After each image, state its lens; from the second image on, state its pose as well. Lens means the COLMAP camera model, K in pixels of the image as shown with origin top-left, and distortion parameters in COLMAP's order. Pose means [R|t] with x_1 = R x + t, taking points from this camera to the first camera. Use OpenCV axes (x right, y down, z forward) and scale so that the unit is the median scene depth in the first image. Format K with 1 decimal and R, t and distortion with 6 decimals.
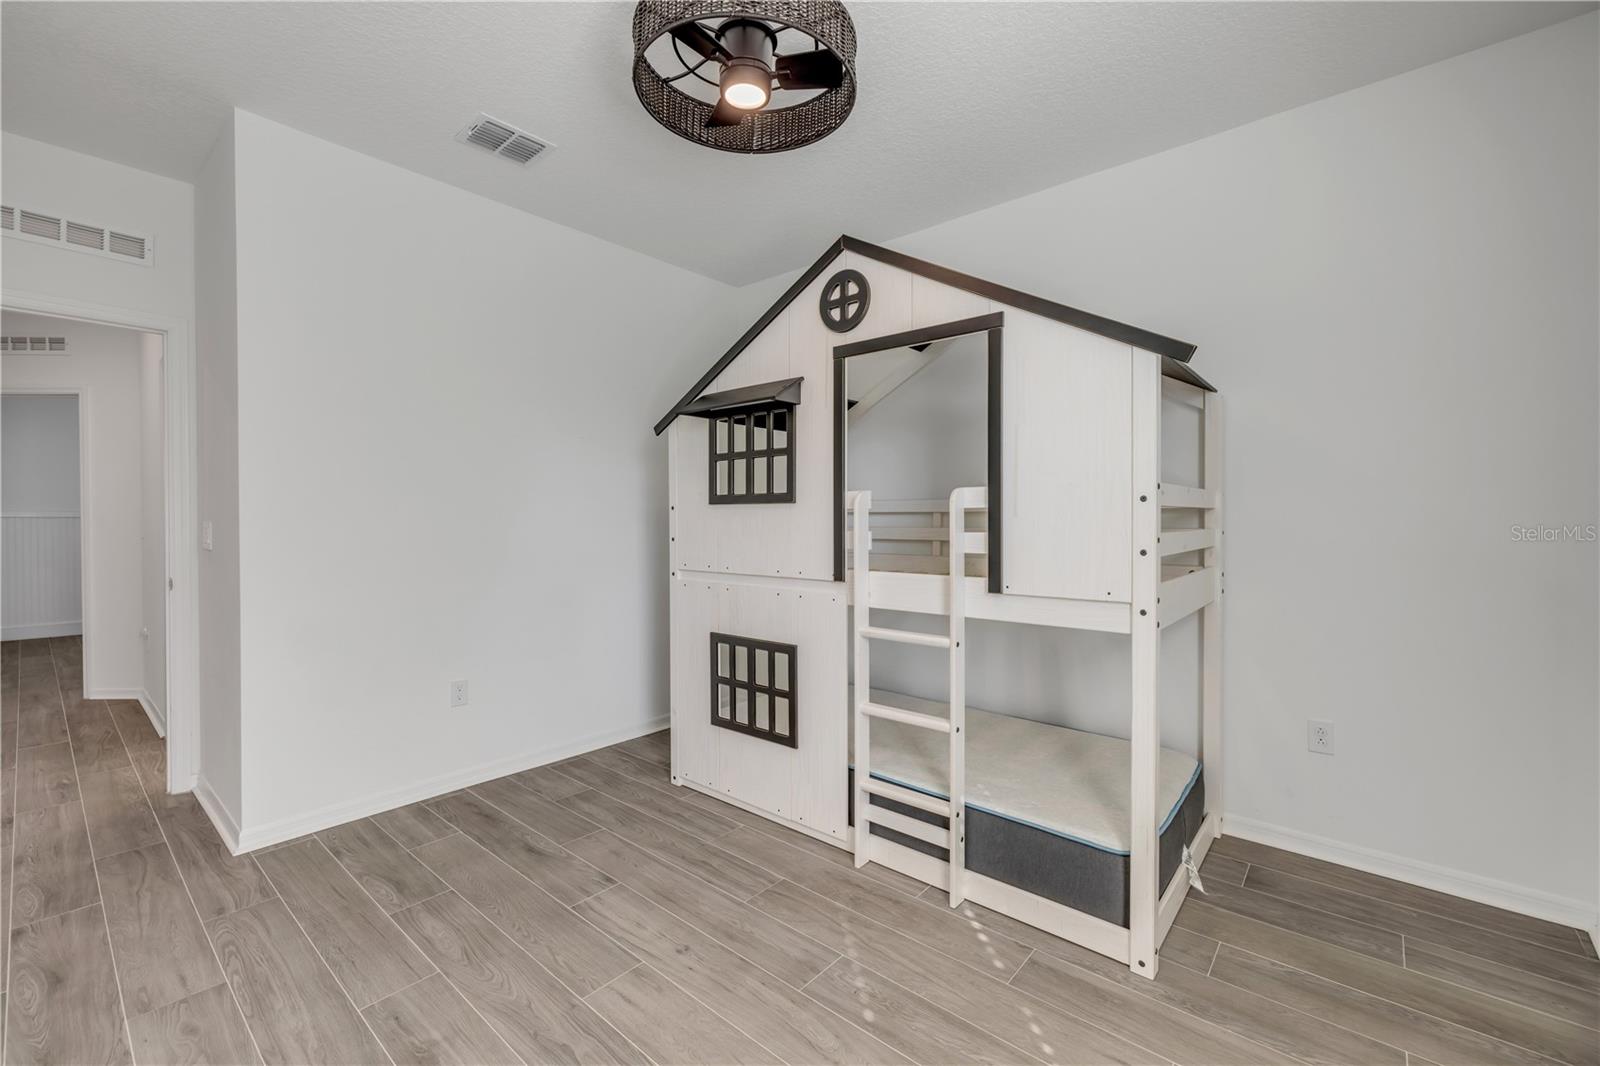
lens RADIAL K [[671.8, 0, 790.1], [0, 671.8, 527.4], [0, 0, 1]] dist [0.000531, -0.000497]
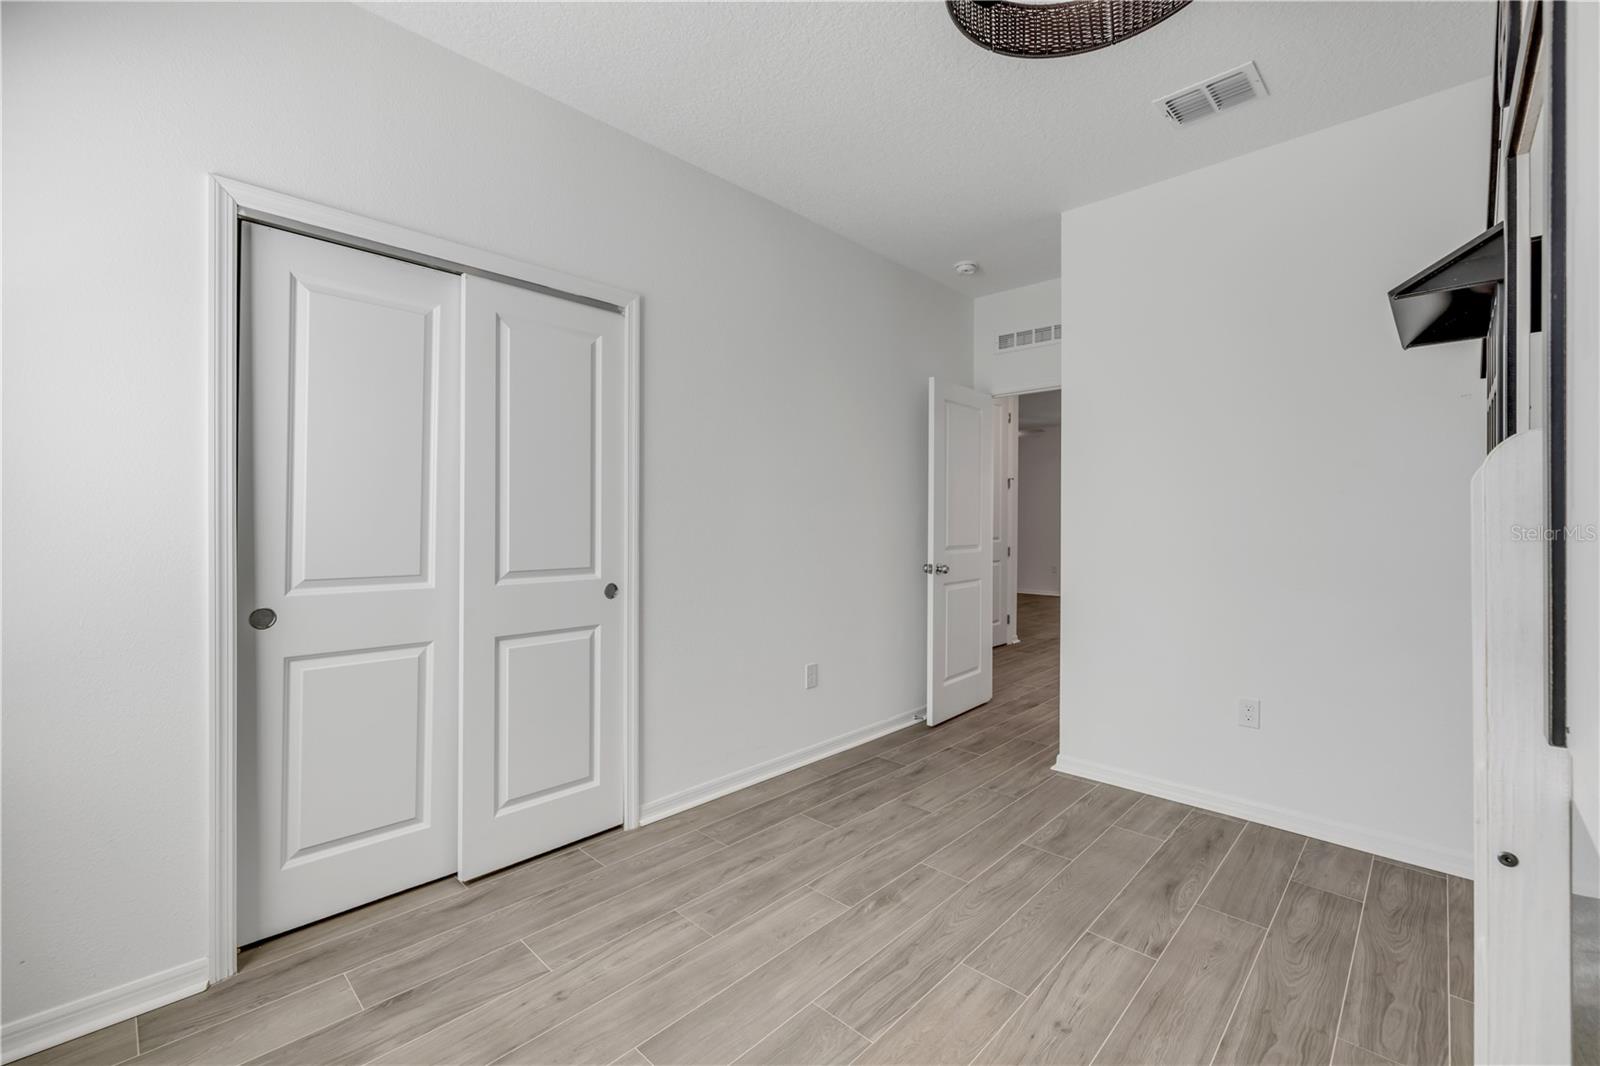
lens RADIAL K [[671.8, 0, 790.1], [0, 671.8, 527.4], [0, 0, 1]] dist [0.000531, -0.000497]
pose [[-0.053687, 0.010163, -0.998506, 0.551970], [-0.014592, 0.999833, 0.010961, -0.003194], [0.998451, 0.015159, -0.053530, 0.550547]]
